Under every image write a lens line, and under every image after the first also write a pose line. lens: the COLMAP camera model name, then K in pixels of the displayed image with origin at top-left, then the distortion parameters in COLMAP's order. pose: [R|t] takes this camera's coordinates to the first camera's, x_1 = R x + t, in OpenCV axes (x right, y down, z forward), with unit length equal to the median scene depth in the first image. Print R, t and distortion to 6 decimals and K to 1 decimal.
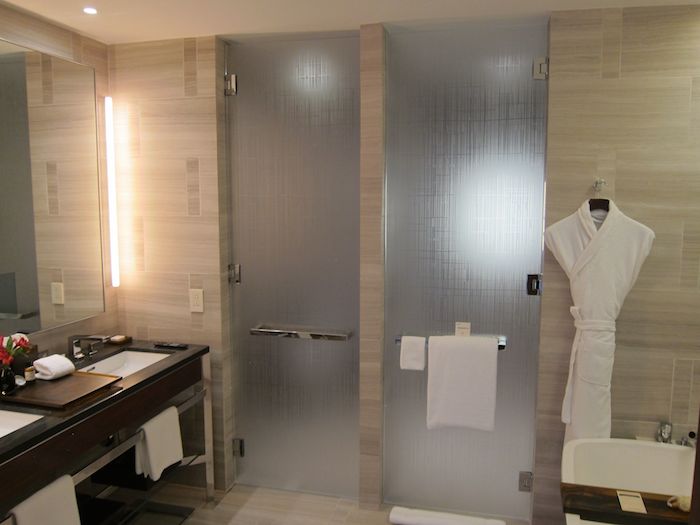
lens RADIAL K [[588.7, 0, 350.0], [0, 588.7, 262.5], [0, 0, 1]] dist [-0.059179, 0.016344]
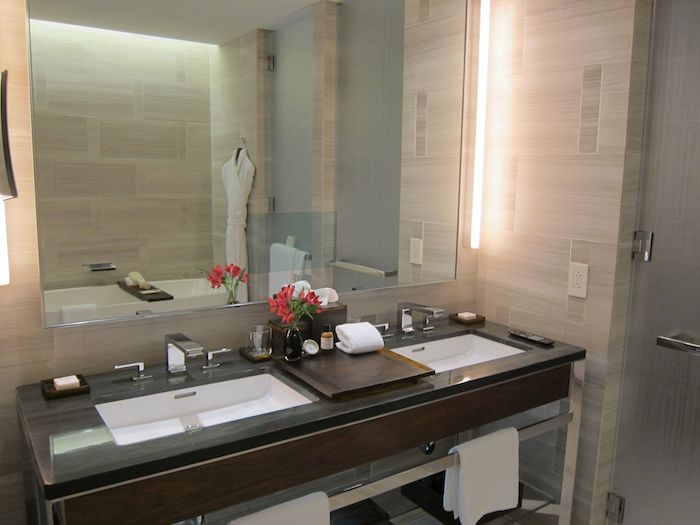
lens RADIAL K [[588.7, 0, 350.0], [0, 588.7, 262.5], [0, 0, 1]] dist [-0.059179, 0.016344]
pose [[0.752260, 0.110778, -0.649487, -0.024061], [-0.092942, 0.993749, 0.061847, 0.028101], [0.652278, 0.013839, 0.757853, 0.319865]]
